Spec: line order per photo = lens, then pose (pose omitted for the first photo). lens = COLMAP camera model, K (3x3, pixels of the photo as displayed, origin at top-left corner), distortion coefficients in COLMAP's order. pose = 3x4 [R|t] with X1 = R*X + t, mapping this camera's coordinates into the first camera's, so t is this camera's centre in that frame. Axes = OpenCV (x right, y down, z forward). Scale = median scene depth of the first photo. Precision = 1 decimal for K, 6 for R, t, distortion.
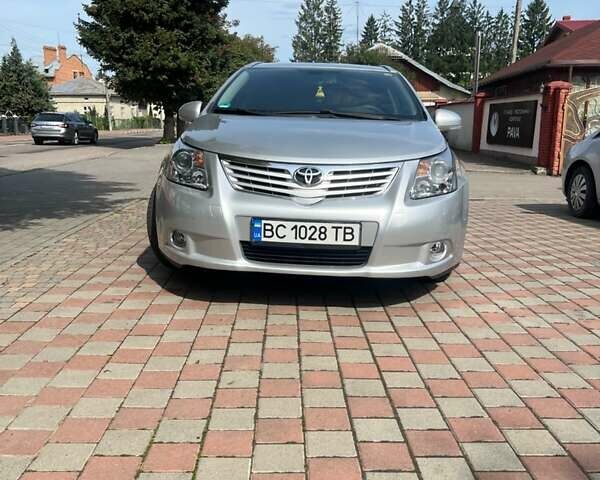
lens RADIAL K [[600.9, 0, 296.4], [0, 600.9, 243.3], [0, 0, 1]] dist [0.040284, 0.000000]
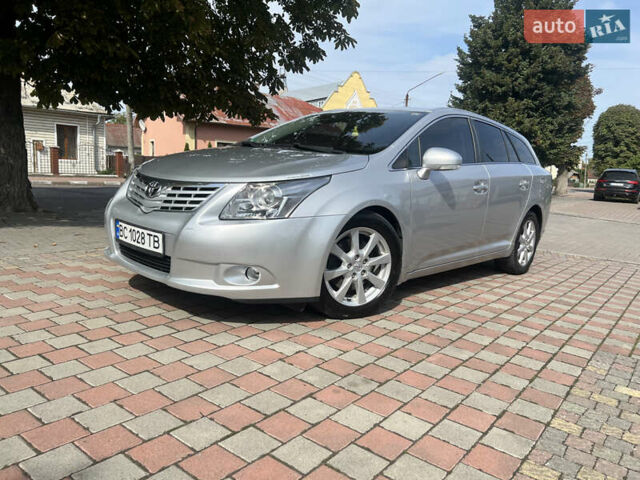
lens RADIAL K [[481.5, 0, 334.1], [0, 481.5, 250.8], [0, 0, 1]] dist [0.053338, -0.064369]
pose [[0.782916, 0.141928, -0.605722, 0.880538], [-0.173547, 0.984804, 0.006435, -0.061900], [0.597431, 0.100083, 0.795650, 0.487353]]
